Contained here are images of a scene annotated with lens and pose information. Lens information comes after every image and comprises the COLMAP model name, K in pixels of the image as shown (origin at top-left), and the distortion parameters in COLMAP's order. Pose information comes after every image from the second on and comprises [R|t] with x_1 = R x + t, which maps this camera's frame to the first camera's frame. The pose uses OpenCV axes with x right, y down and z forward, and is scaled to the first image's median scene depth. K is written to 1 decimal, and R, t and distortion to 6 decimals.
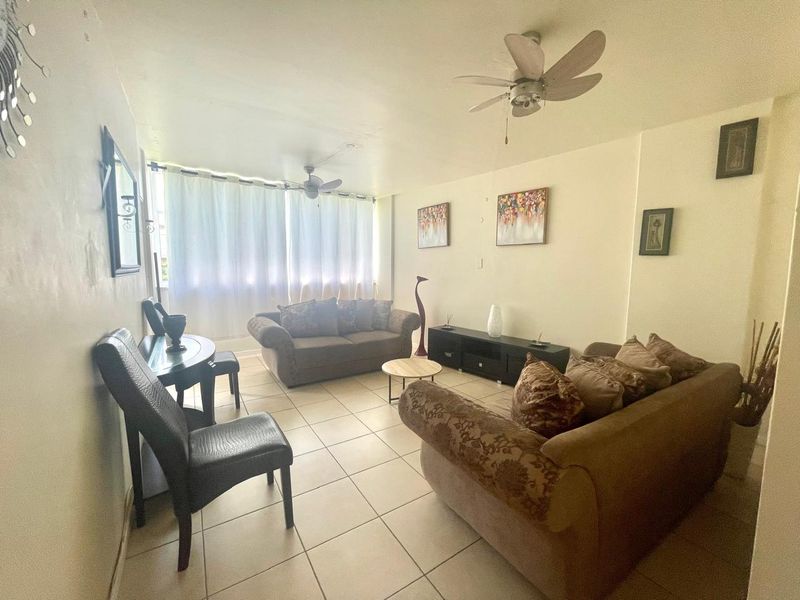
lens RADIAL K [[323.9, 0, 402.3], [0, 323.9, 301.9], [0, 0, 1]] dist [0.000577, 0.000101]
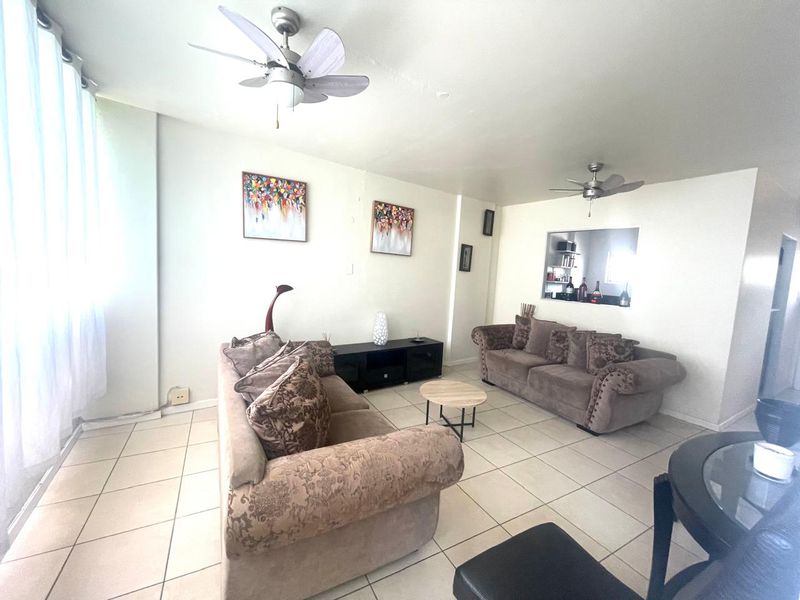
lens RADIAL K [[348.2, 0, 400.0], [0, 348.2, 300.0], [0, 0, 1]] dist [-0.001089, -0.000020]
pose [[0.057986, -0.104393, 0.992844, -0.788354], [0.035450, 0.994106, 0.102455, -0.141758], [-0.997688, 0.029256, 0.061345, 0.901183]]
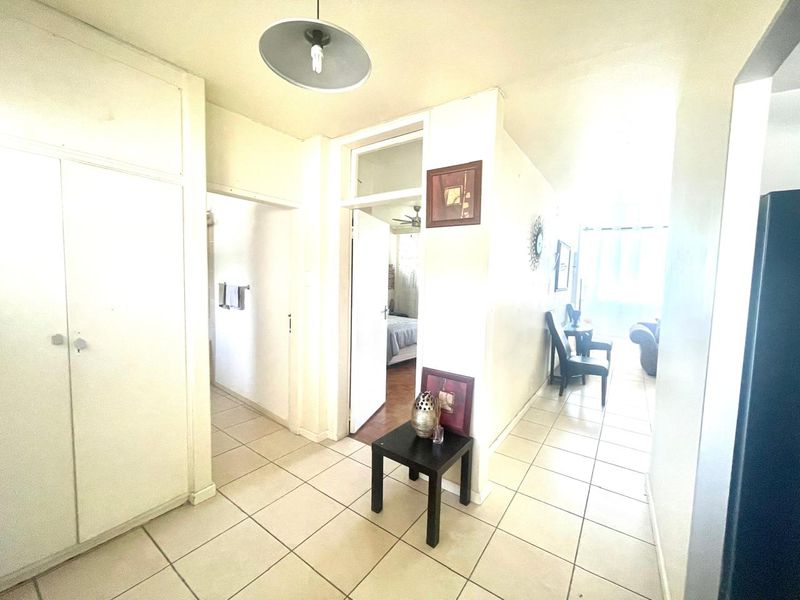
lens RADIAL K [[323.9, 0, 402.3], [0, 323.9, 301.9], [0, 0, 1]] dist [0.000577, 0.000101]
pose [[0.373036, 0.068321, -0.925298, 0.436635], [-0.124787, 0.991918, 0.022932, 0.041557], [0.919387, 0.106911, 0.378547, -0.455367]]
